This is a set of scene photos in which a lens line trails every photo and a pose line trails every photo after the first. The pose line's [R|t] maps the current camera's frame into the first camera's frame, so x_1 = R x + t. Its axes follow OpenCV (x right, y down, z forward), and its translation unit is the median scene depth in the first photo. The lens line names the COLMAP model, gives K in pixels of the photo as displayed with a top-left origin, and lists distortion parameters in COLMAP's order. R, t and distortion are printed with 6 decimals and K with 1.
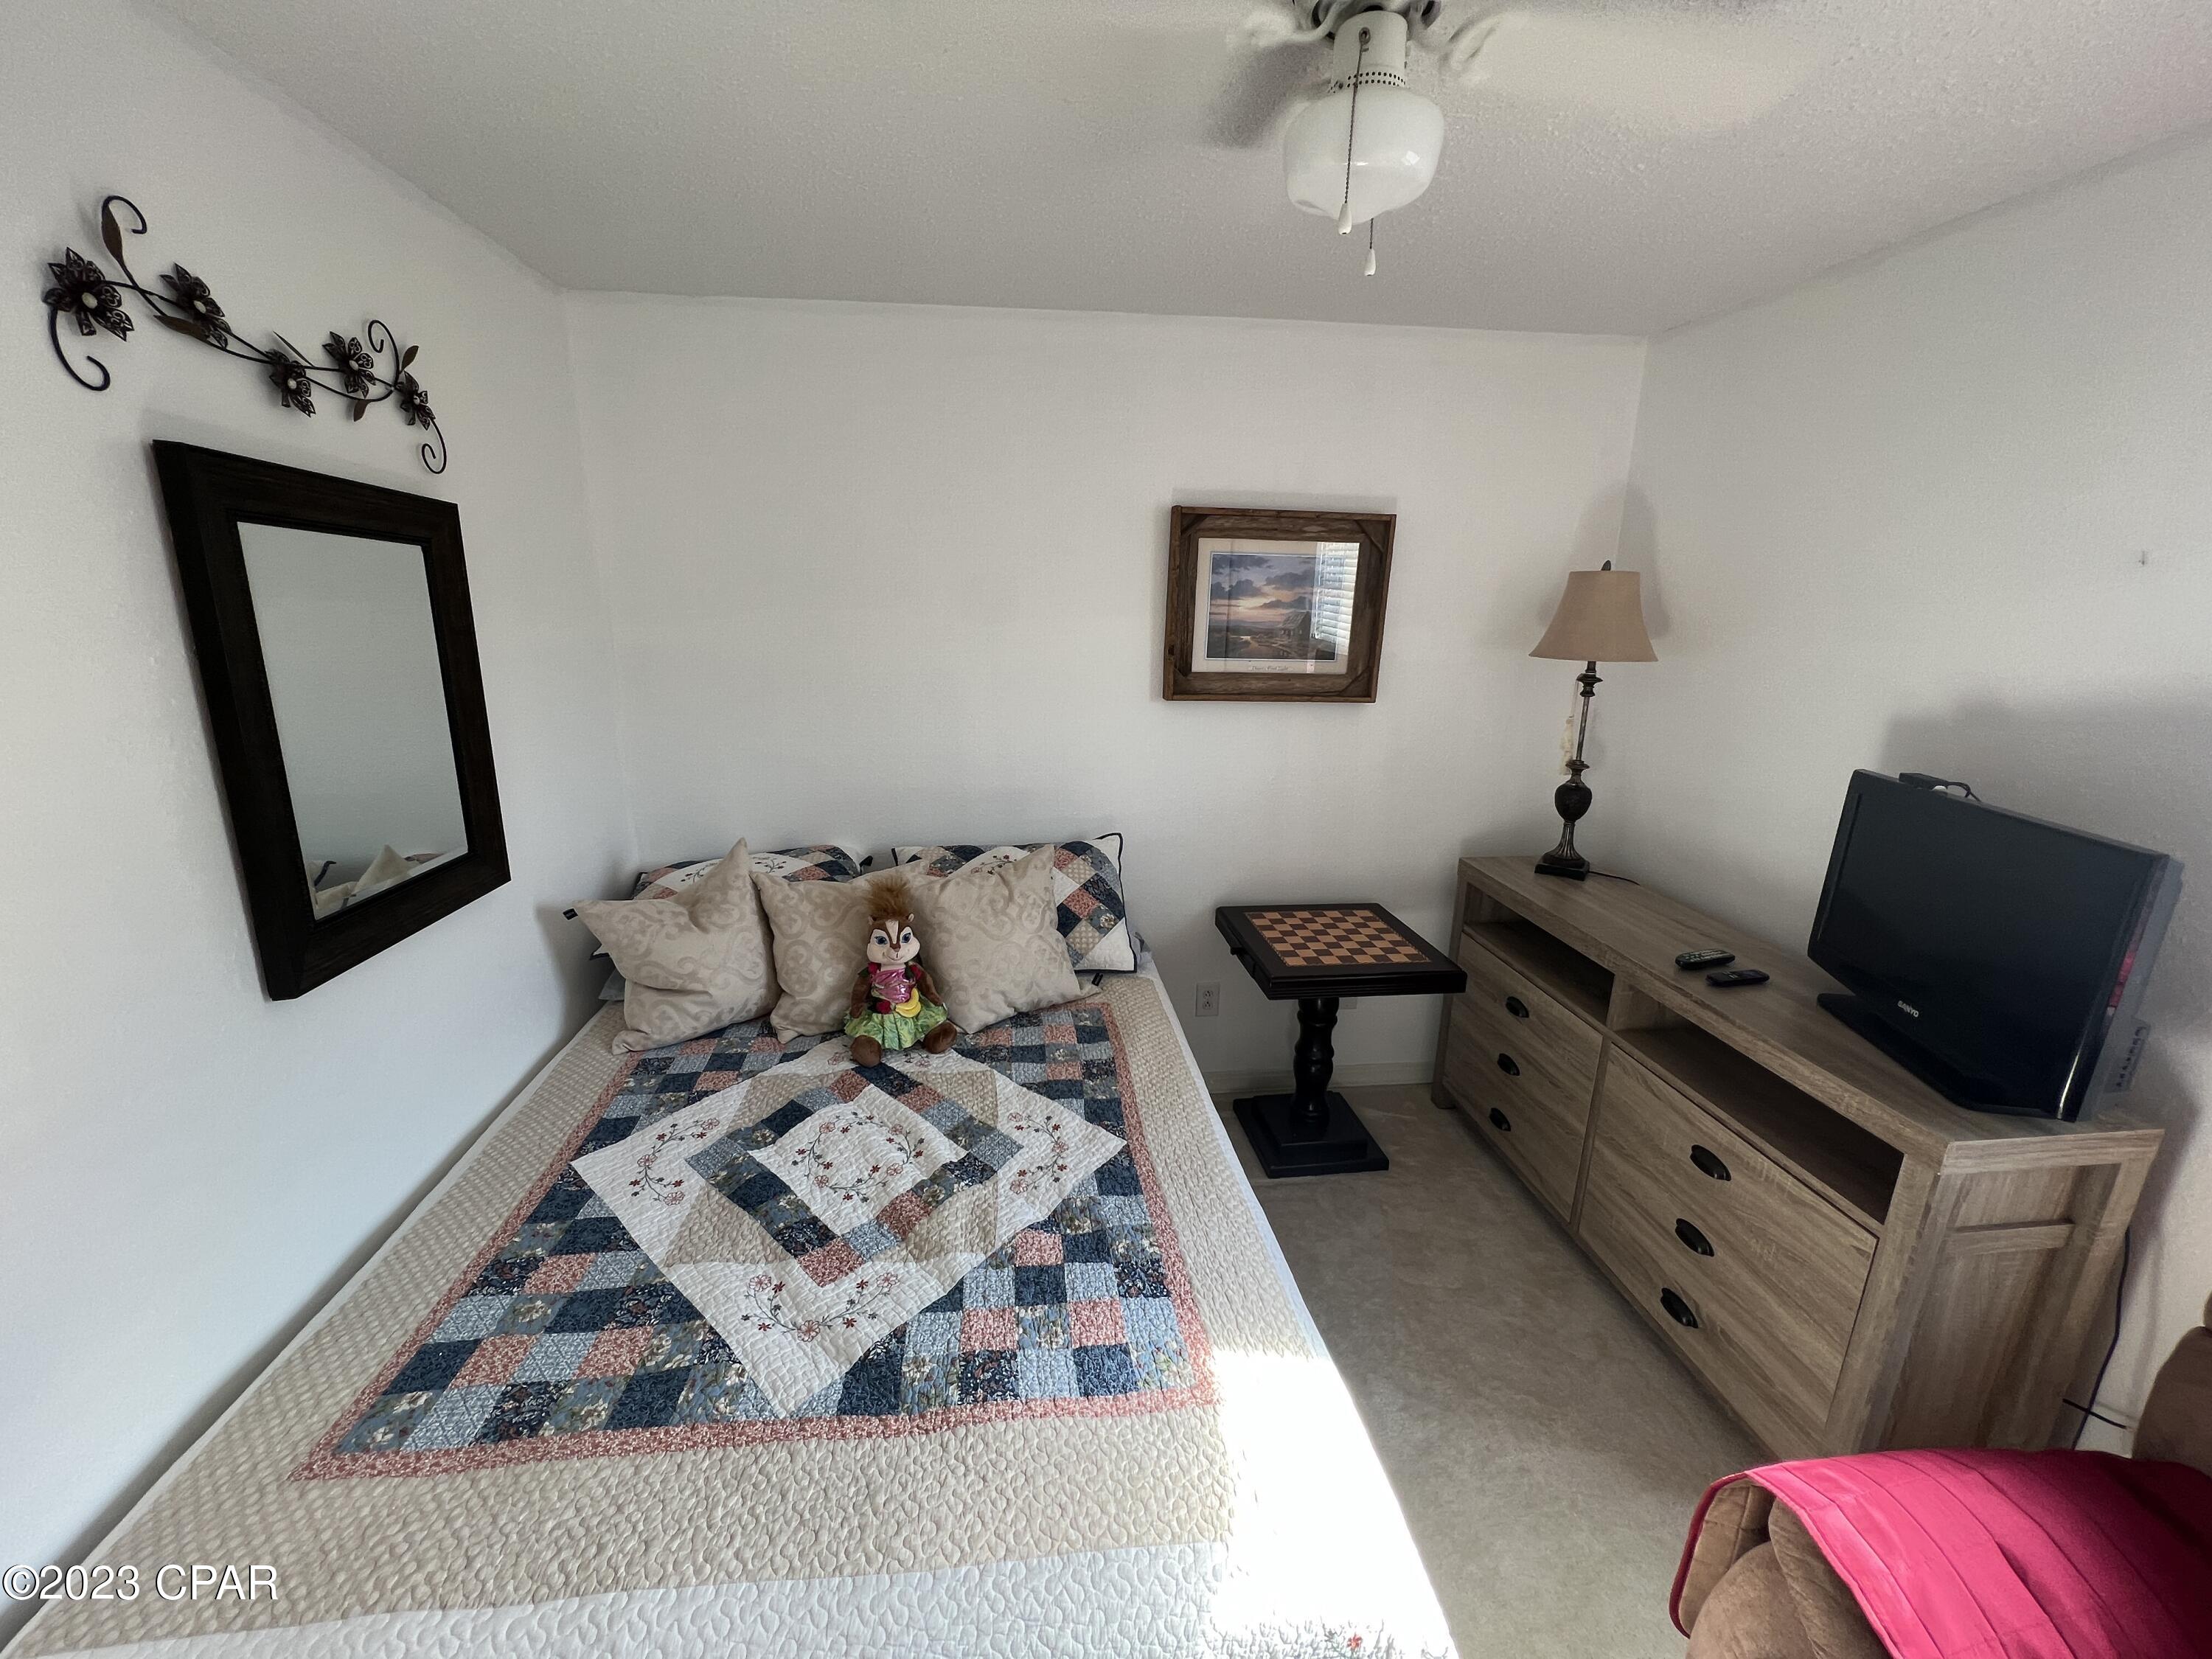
lens RADIAL K [[881.0, 0, 1102.0], [0, 881.0, 831.7], [0, 0, 1]] dist [-0.002557, 0.000912]
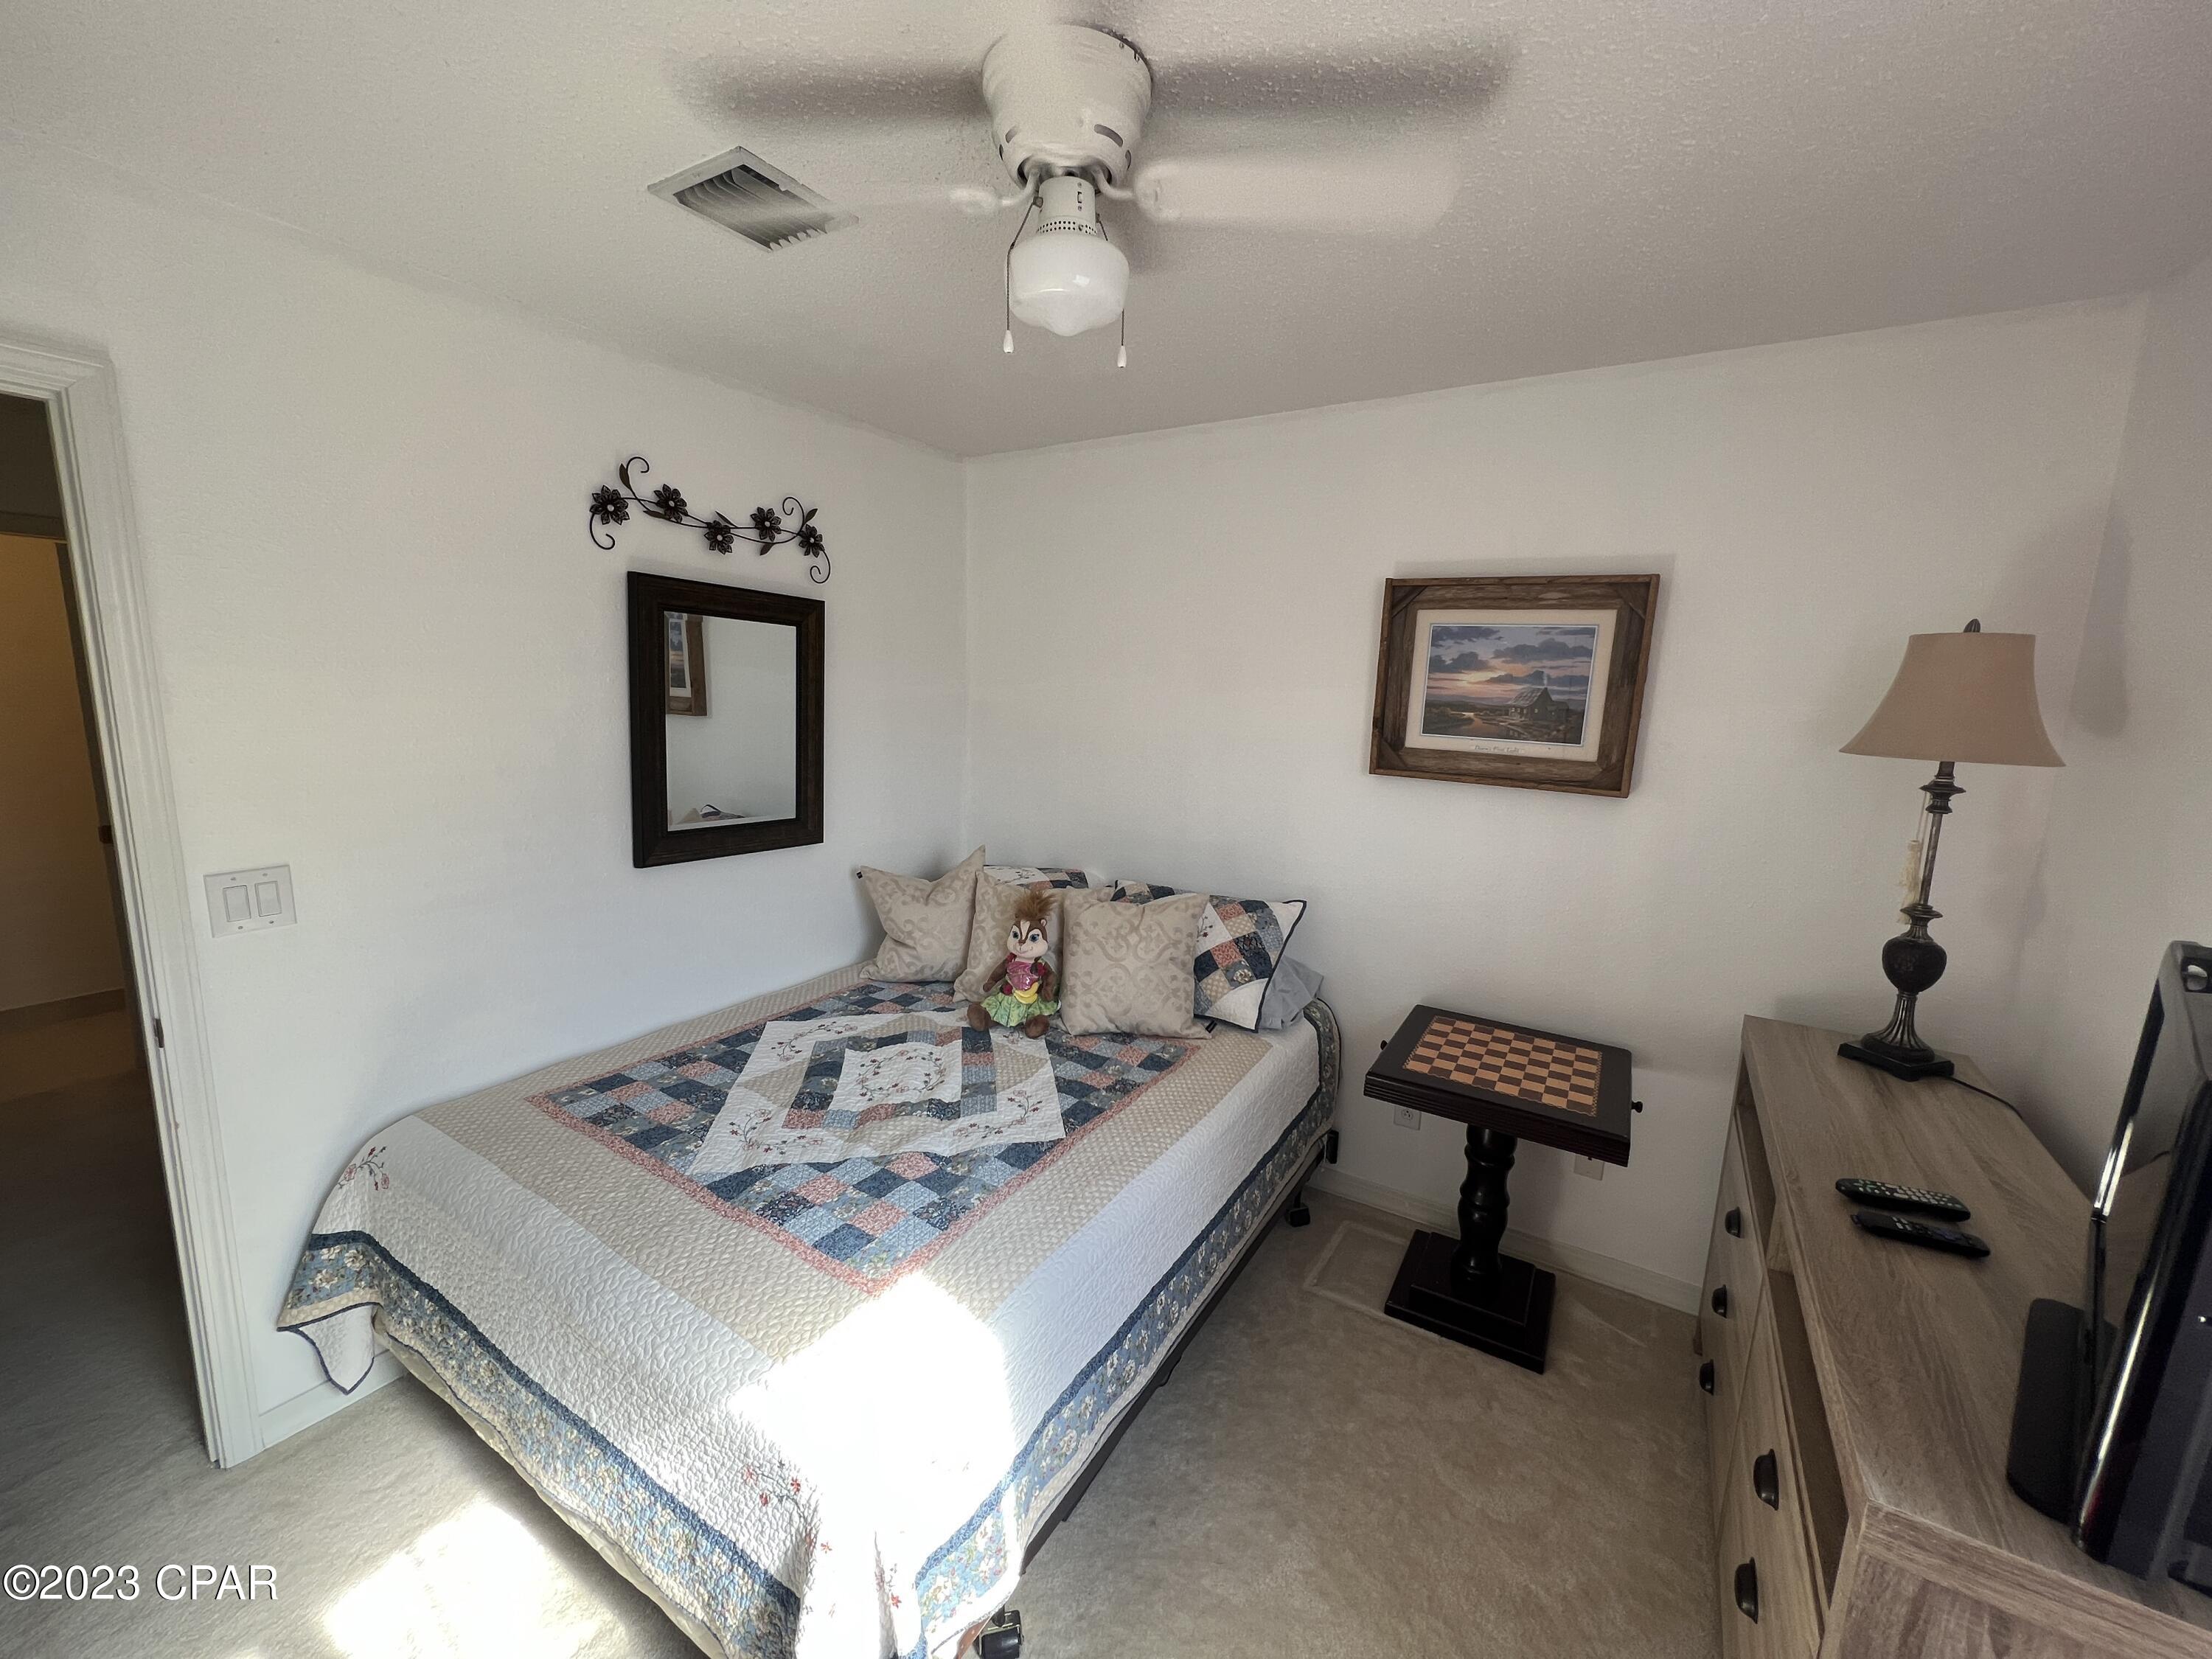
lens RADIAL K [[881.0, 0, 1097.9], [0, 881.0, 829.8], [0, 0, 1]] dist [-0.002557, 0.000912]
pose [[0.779650, 0.117808, -0.615034, 0.577184], [-0.184026, 0.981881, -0.045205, 0.014271], [0.598564, 0.148426, 0.787204, 0.083014]]
